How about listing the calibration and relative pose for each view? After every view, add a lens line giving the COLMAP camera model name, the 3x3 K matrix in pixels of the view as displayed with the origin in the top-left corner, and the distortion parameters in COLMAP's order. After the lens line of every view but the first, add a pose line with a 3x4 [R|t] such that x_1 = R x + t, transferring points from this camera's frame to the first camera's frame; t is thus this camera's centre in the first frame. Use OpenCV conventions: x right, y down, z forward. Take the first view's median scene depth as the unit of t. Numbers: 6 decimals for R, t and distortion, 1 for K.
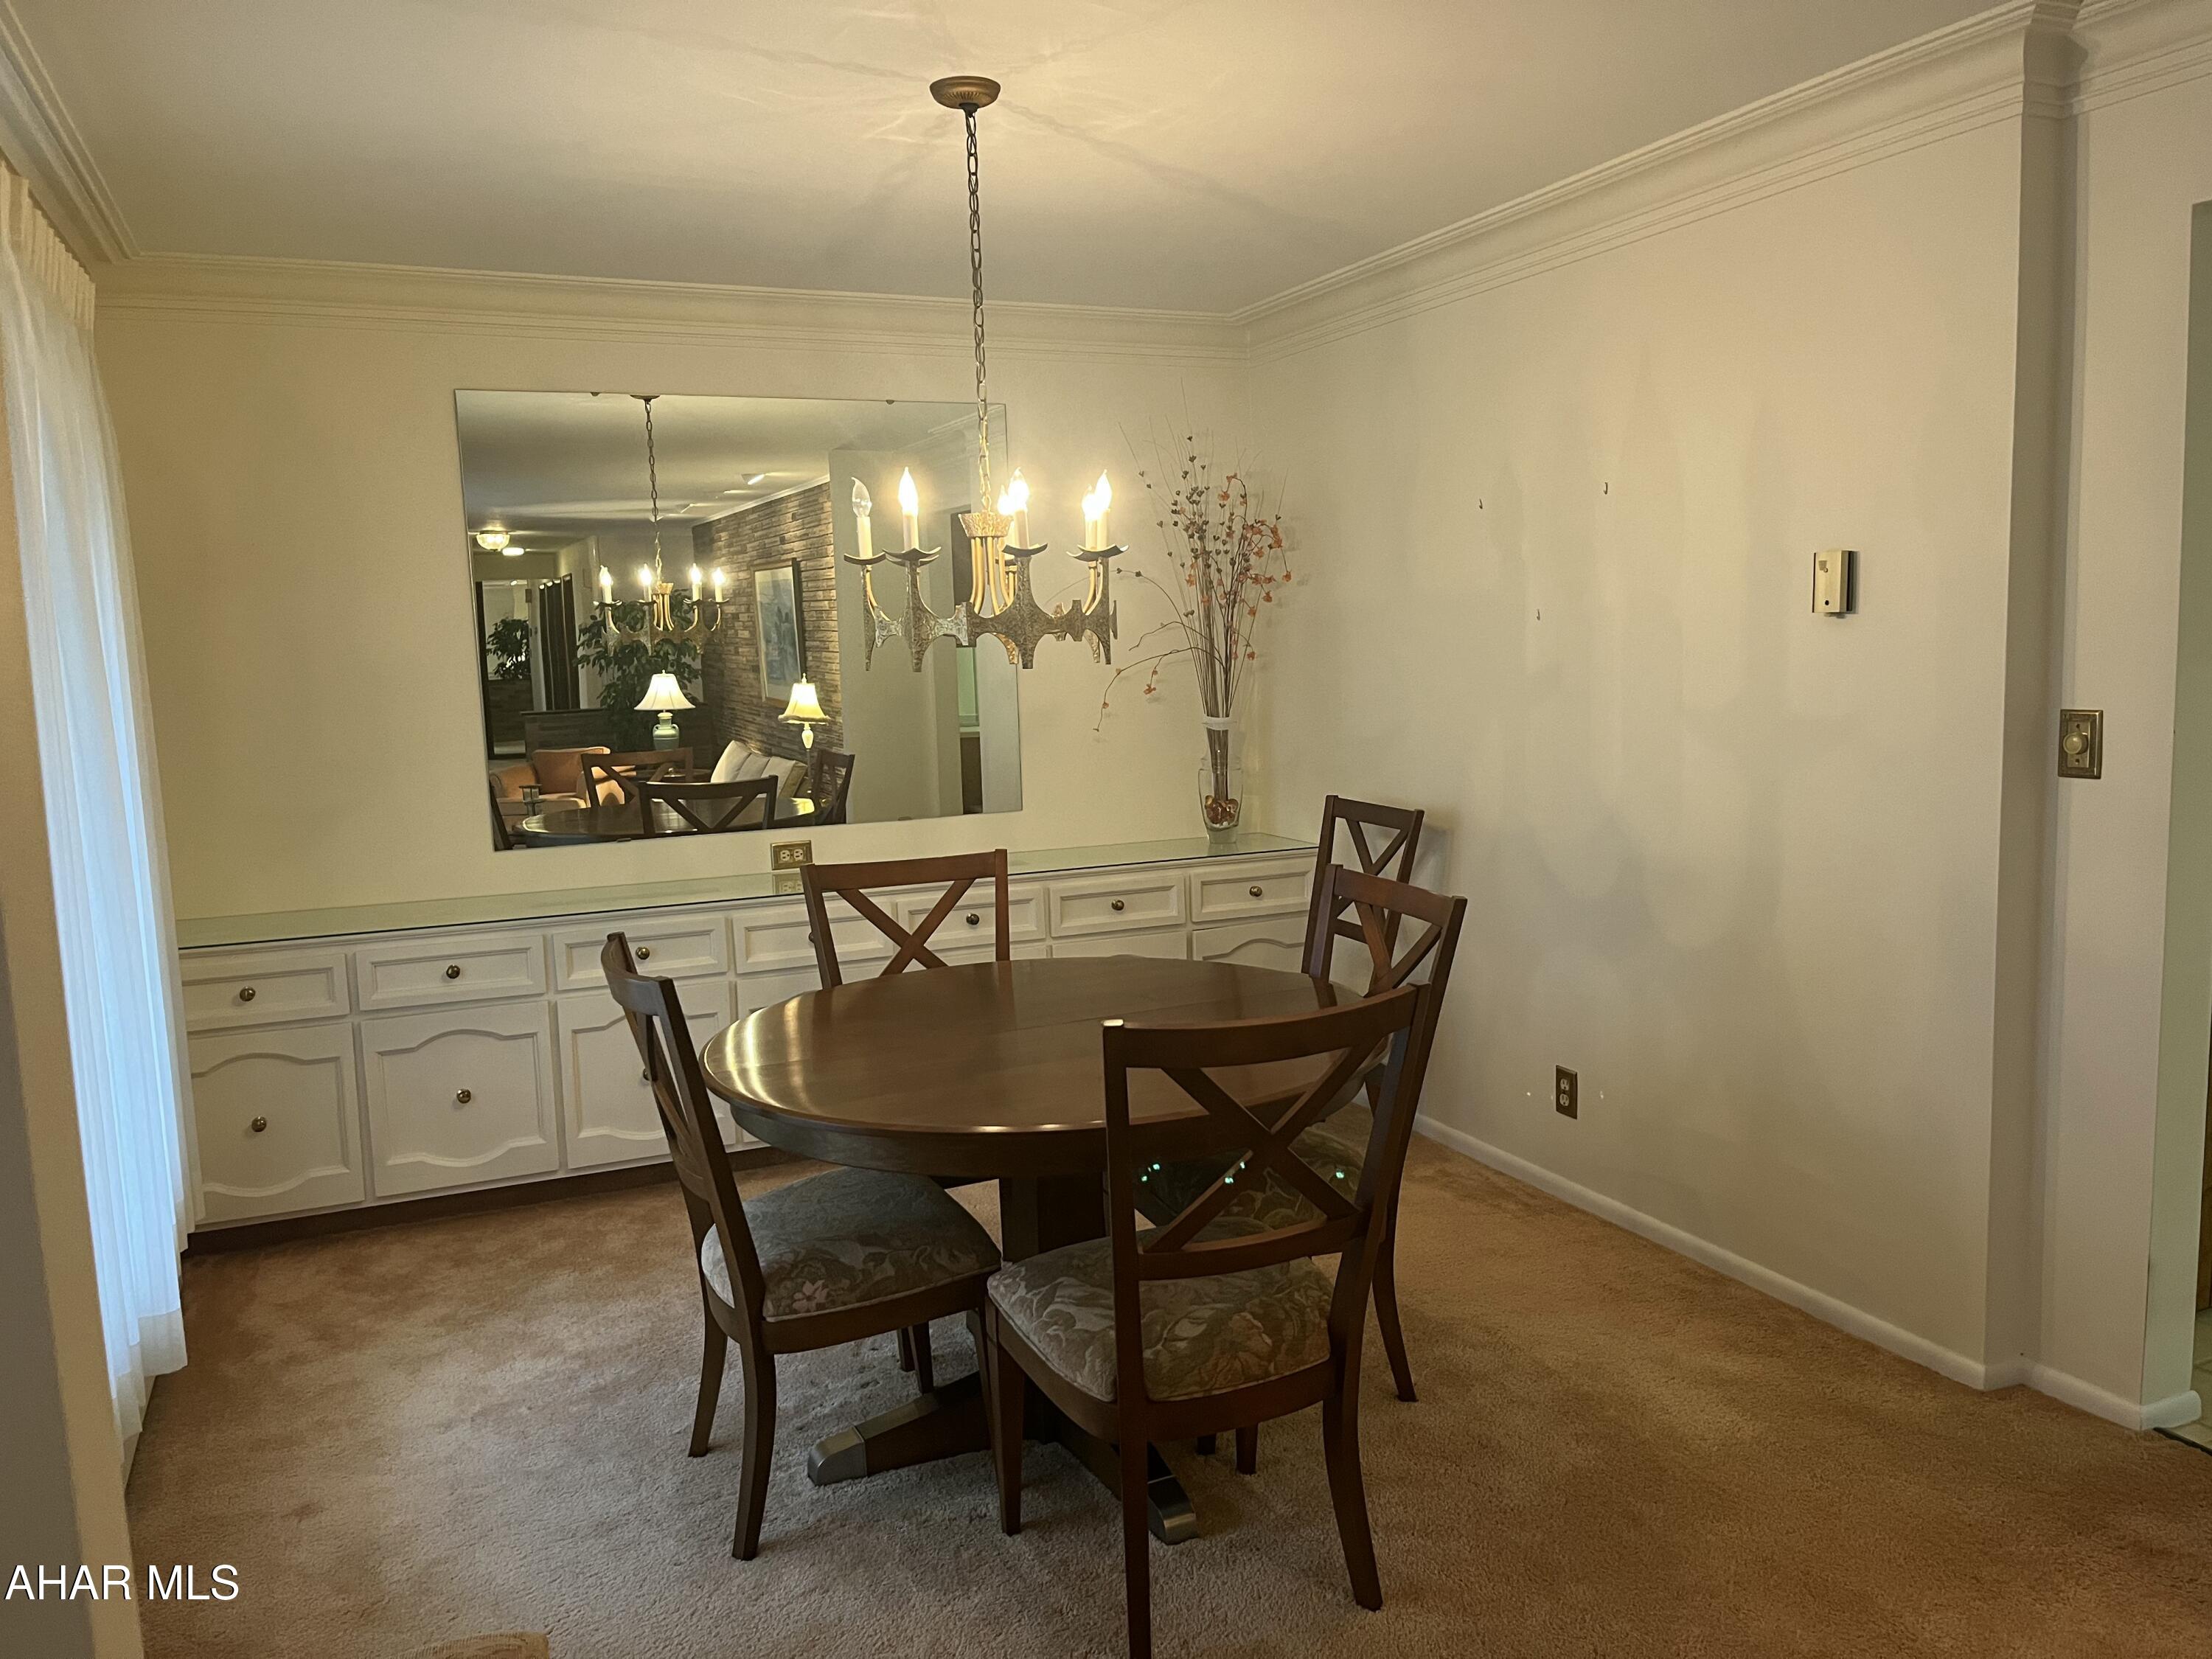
lens RADIAL K [[1680.9, 0, 1106.0], [0, 1680.9, 829.5], [0, 0, 1]] dist [0.077753, -0.116196]
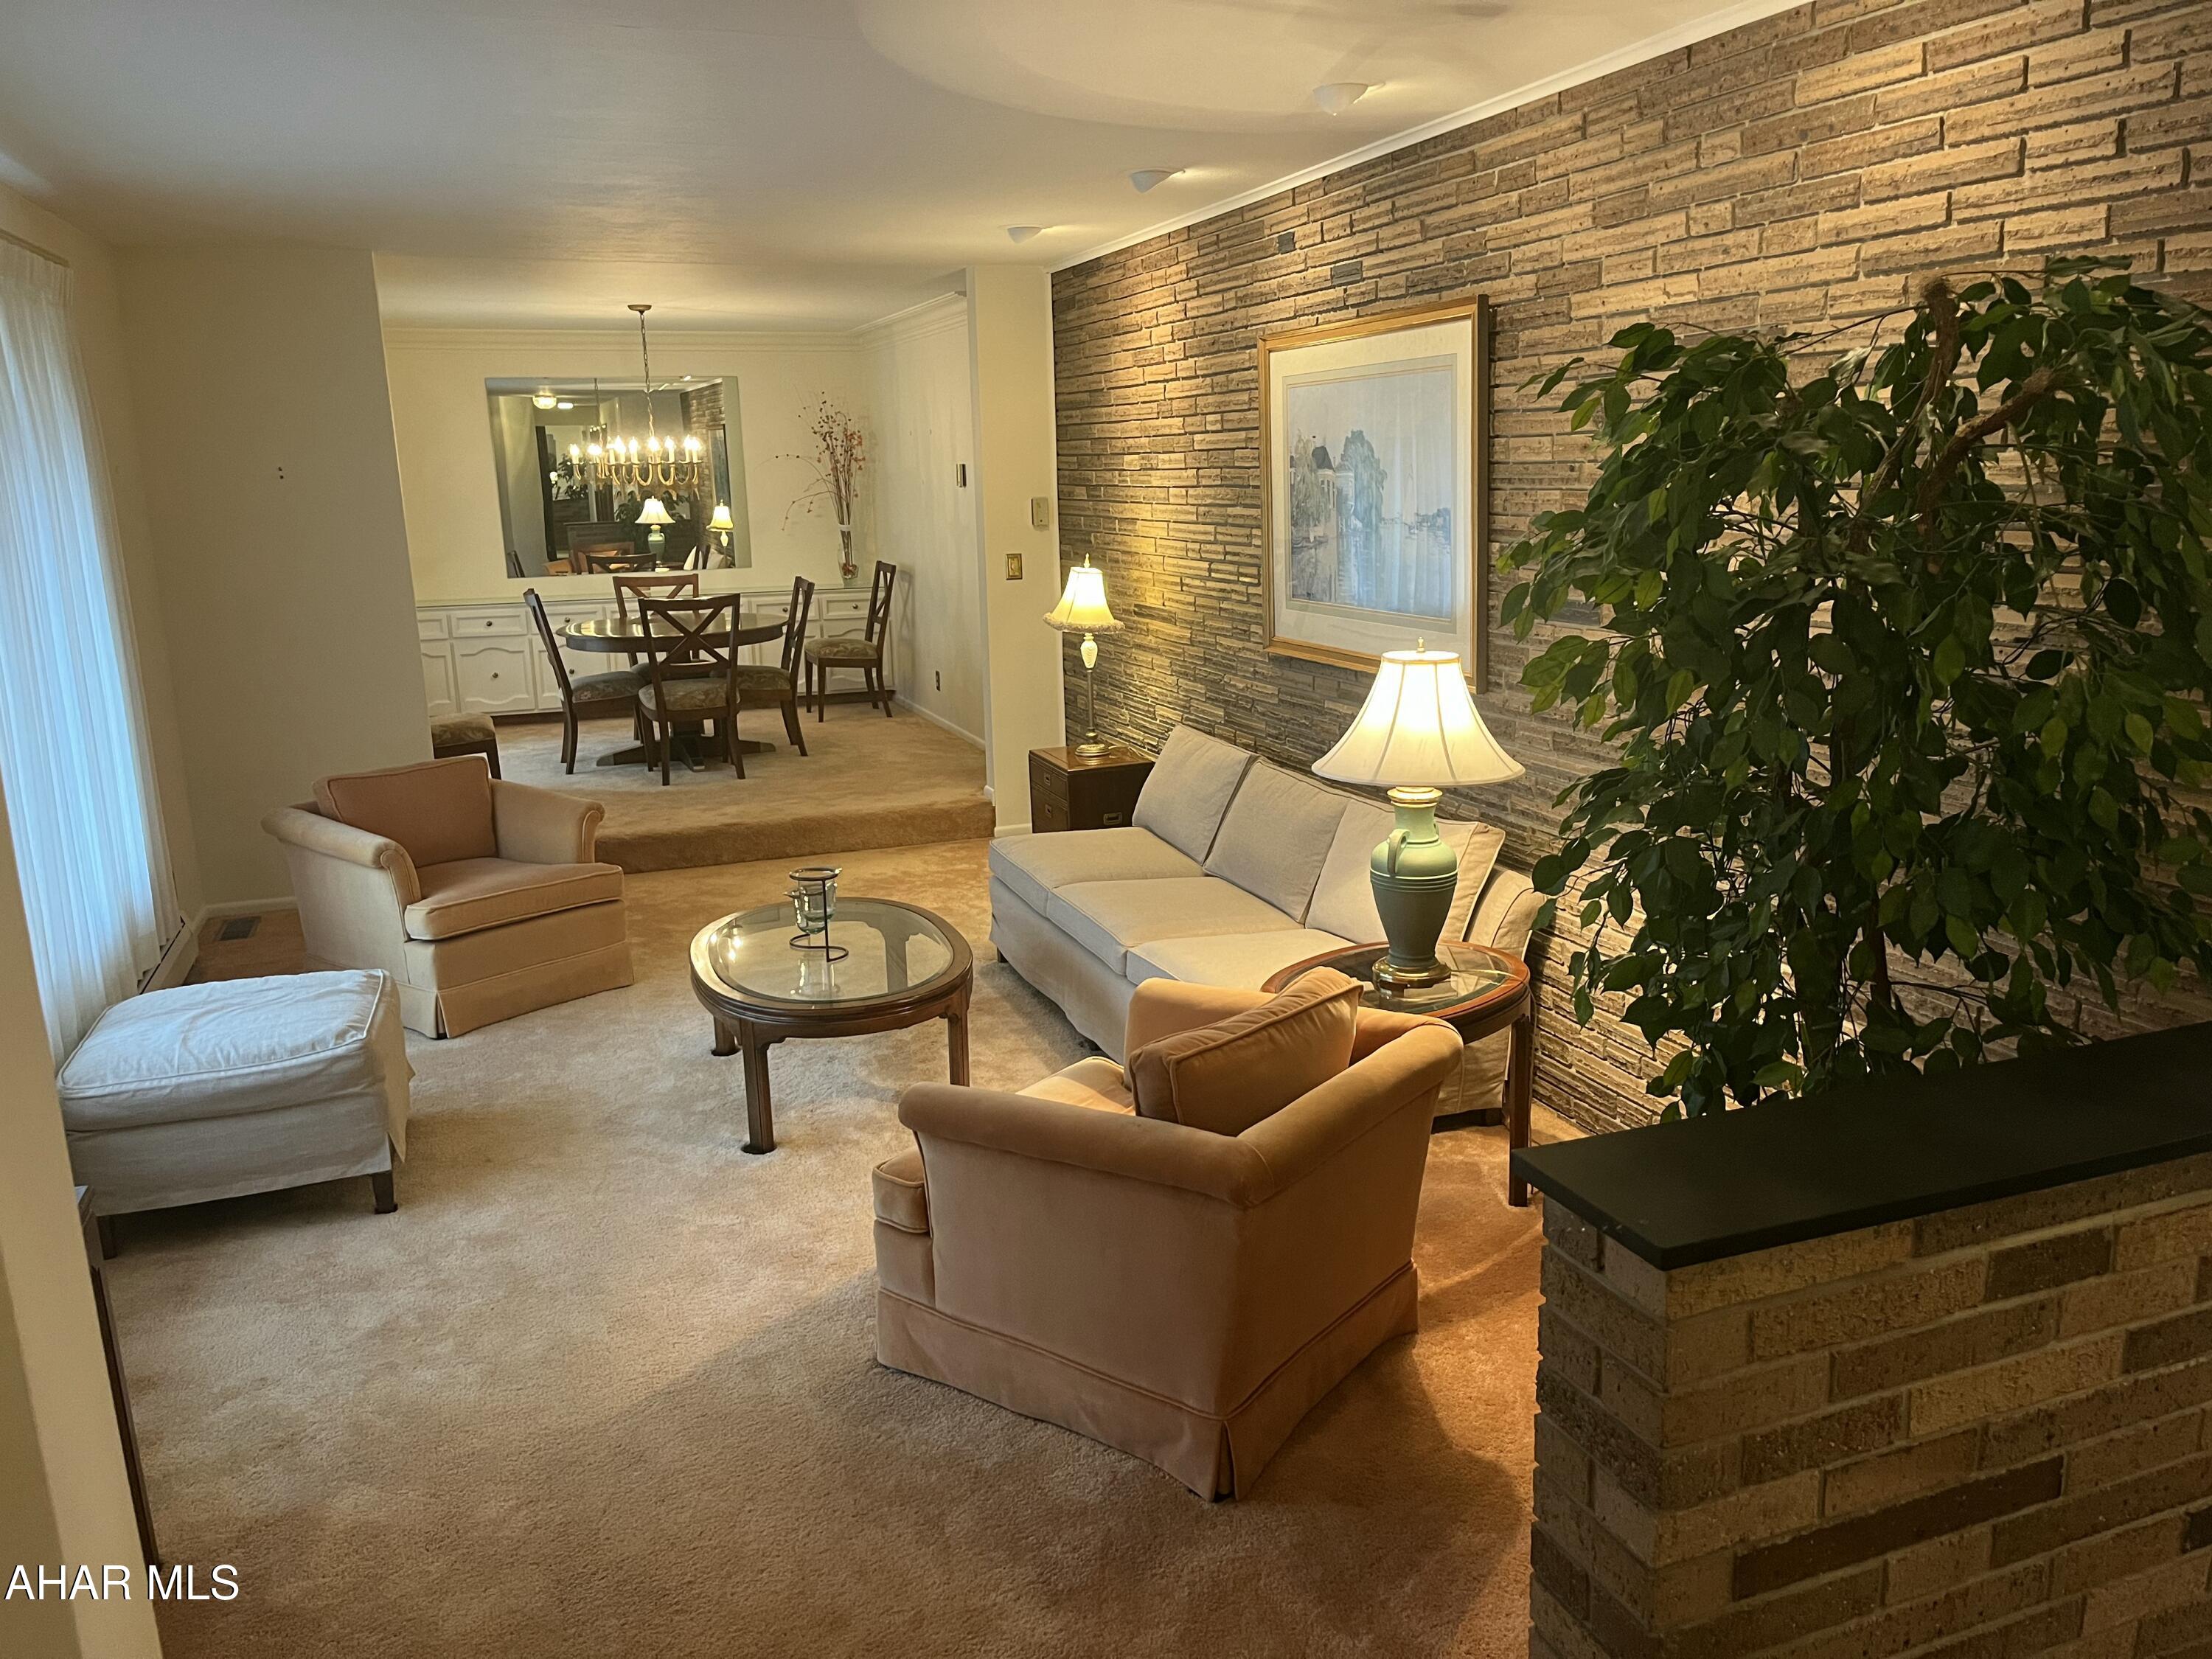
lens RADIAL K [[1680.9, 0, 1106.0], [0, 1680.9, 829.5], [0, 0, 1]] dist [0.077753, -0.116196]
pose [[0.998261, 0.018994, -0.055807, 0.566496], [-0.013255, 0.994752, 0.101449, 0.103974], [0.057441, -0.100533, 0.993274, -1.238047]]
